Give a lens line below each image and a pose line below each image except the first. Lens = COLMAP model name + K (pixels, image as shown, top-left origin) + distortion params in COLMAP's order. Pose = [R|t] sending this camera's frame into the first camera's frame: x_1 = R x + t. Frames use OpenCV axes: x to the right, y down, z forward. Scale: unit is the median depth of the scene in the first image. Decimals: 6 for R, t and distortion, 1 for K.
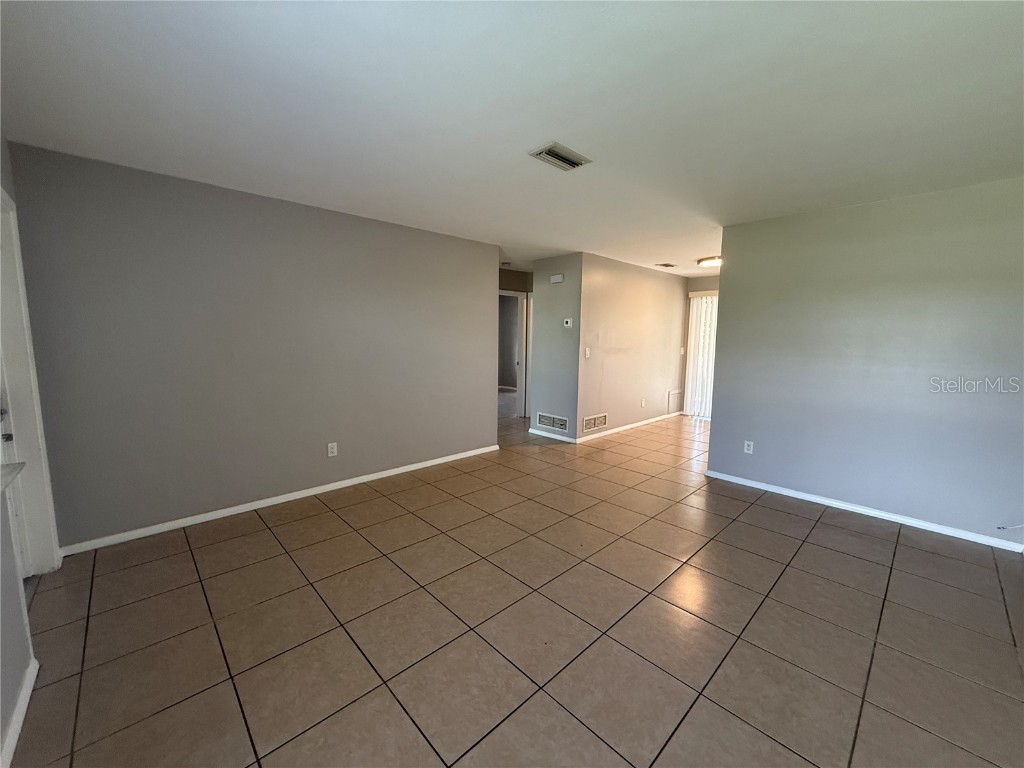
lens RADIAL K [[408.3, 0, 508.9], [0, 408.3, 382.4], [0, 0, 1]] dist [-0.000859, 0.000427]
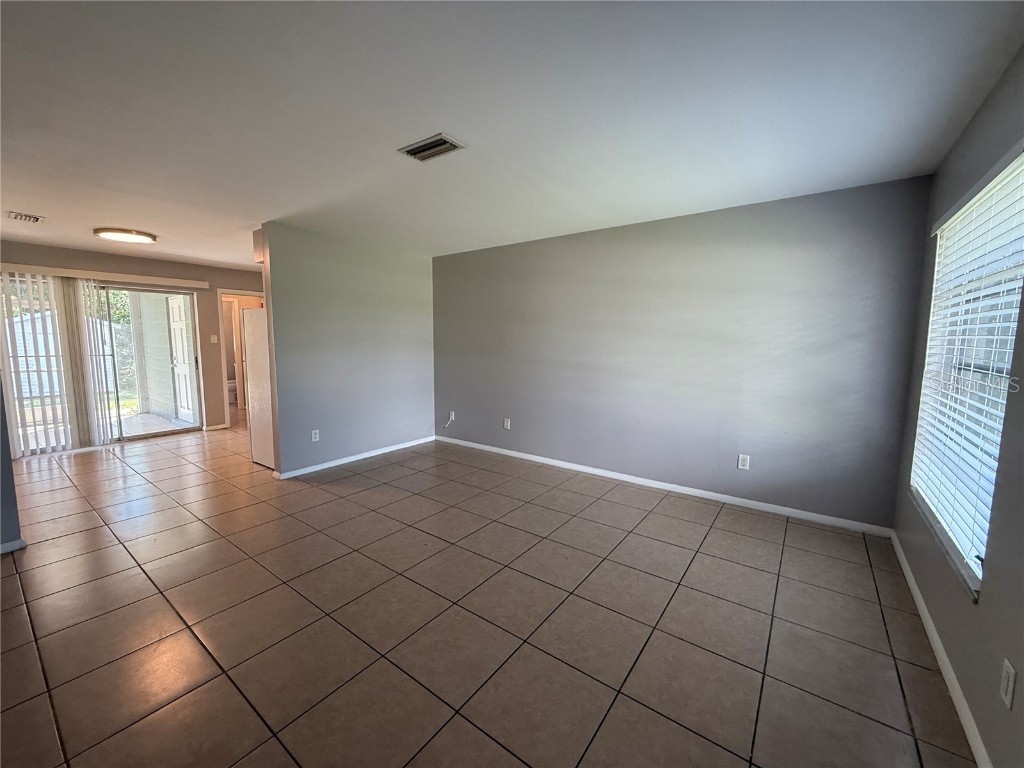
lens RADIAL K [[408.3, 0, 509.1], [0, 408.3, 382.6], [0, 0, 1]] dist [-0.000859, 0.000427]
pose [[-0.167986, -0.118306, 0.978665, -0.866272], [0.113106, 0.983903, 0.138354, -0.116246], [-0.979279, 0.133935, -0.151901, 0.992137]]
